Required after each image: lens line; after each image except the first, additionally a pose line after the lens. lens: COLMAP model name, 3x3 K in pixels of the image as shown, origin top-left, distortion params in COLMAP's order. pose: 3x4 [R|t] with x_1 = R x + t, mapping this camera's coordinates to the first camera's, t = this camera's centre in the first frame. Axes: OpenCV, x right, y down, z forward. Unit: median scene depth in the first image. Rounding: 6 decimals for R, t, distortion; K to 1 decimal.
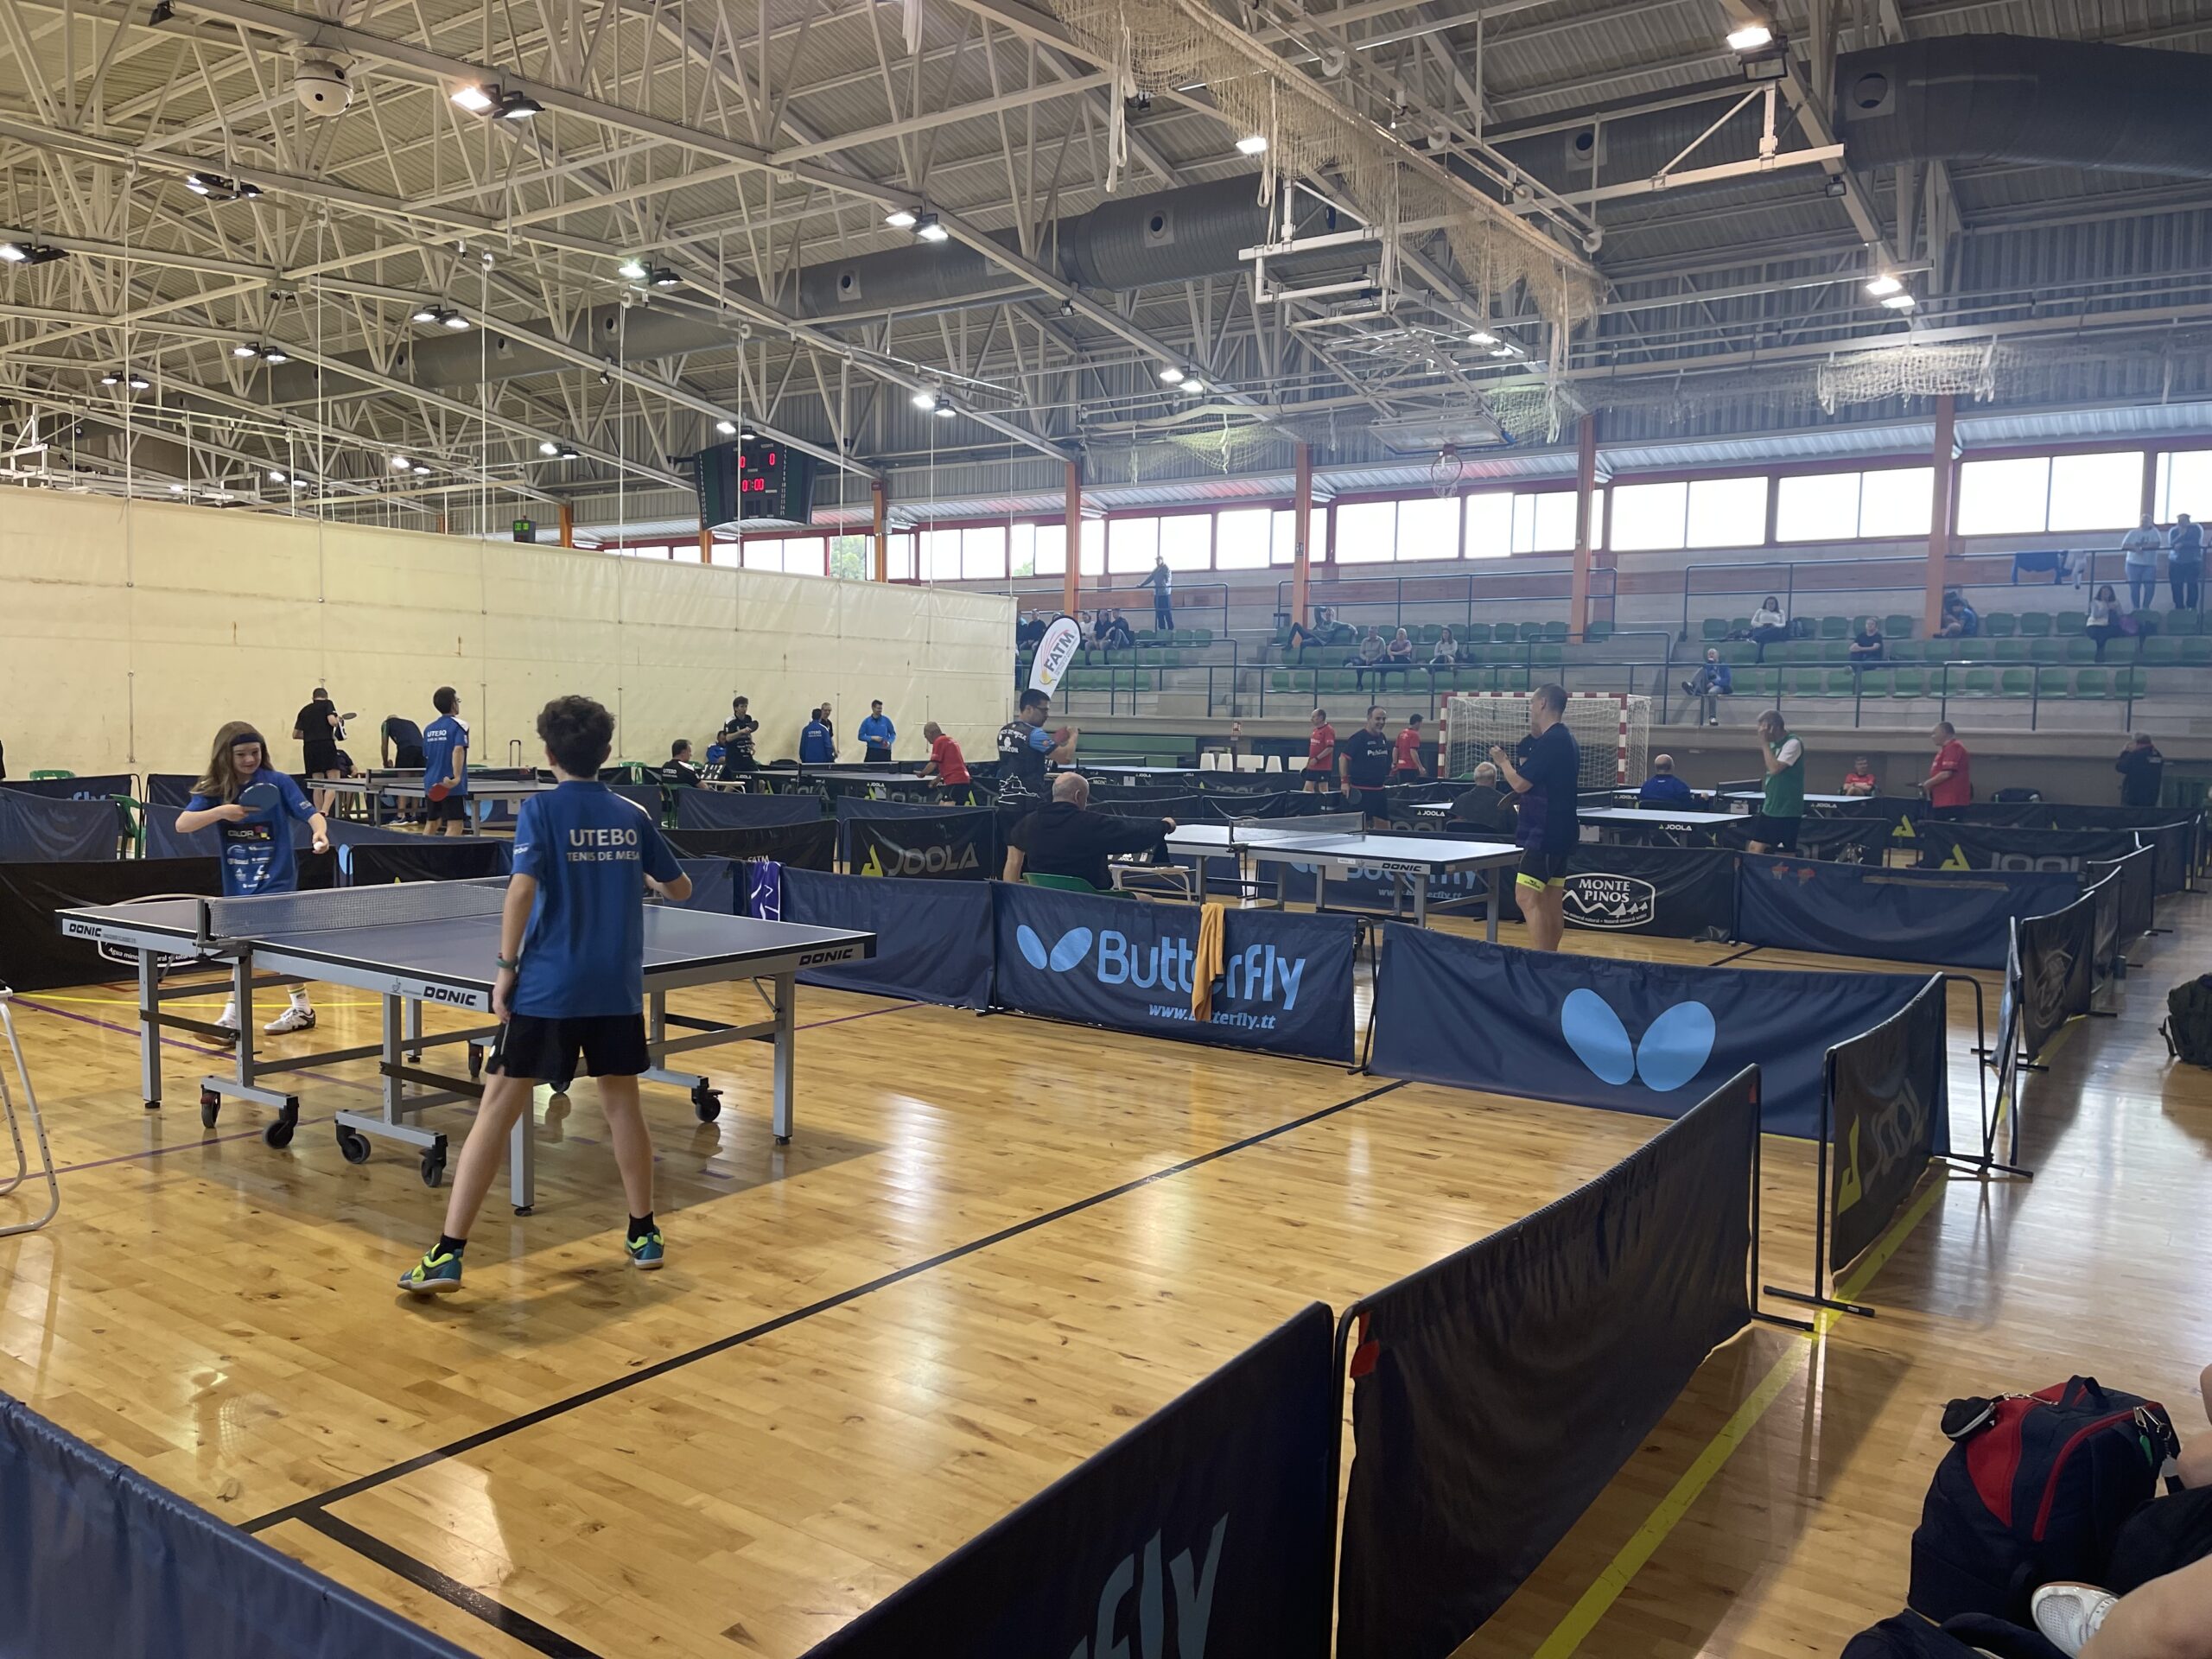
lens RADIAL K [[1689.2, 0, 1097.7], [0, 1689.2, 842.4], [0, 0, 1]] dist [0.050608, -0.077688]
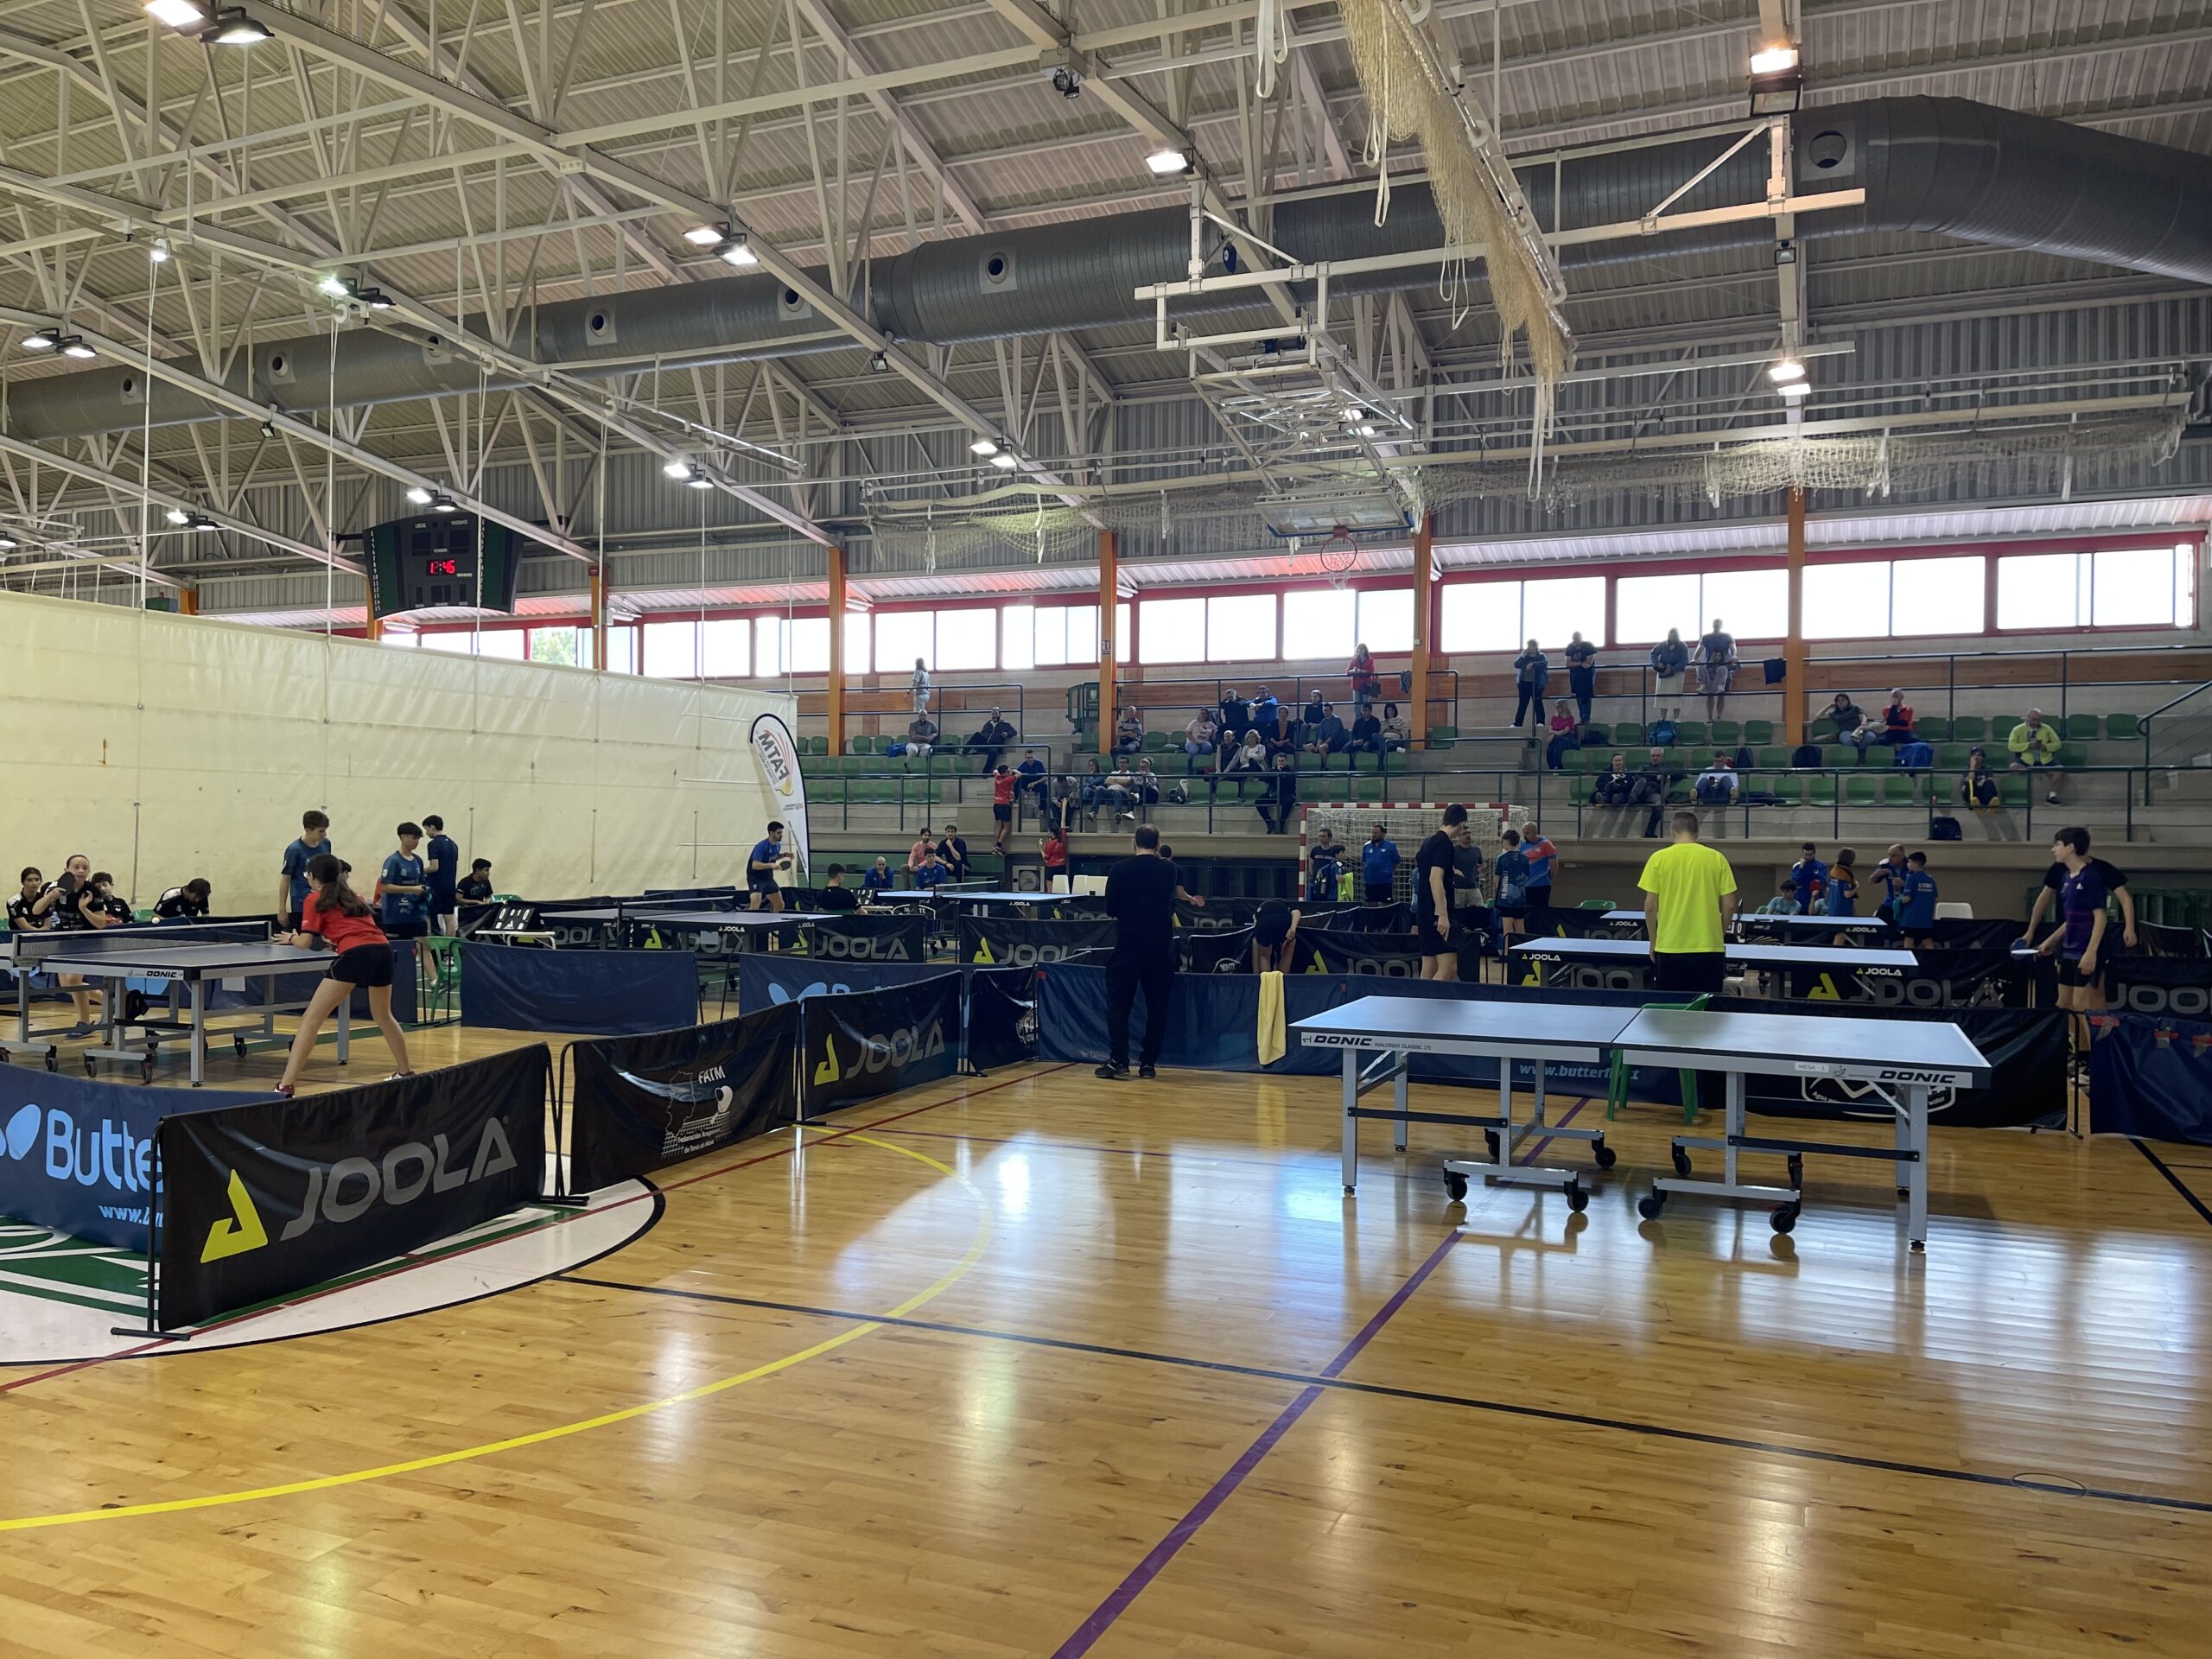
lens RADIAL K [[1689.2, 0, 1110.3], [0, 1689.2, 825.5], [0, 0, 1]] dist [0.050608, -0.077688]
pose [[0.975735, -0.009770, 0.218737, -0.084704], [0.026345, 0.996985, -0.072988, -0.013448], [-0.217364, 0.076979, 0.973050, 0.141464]]
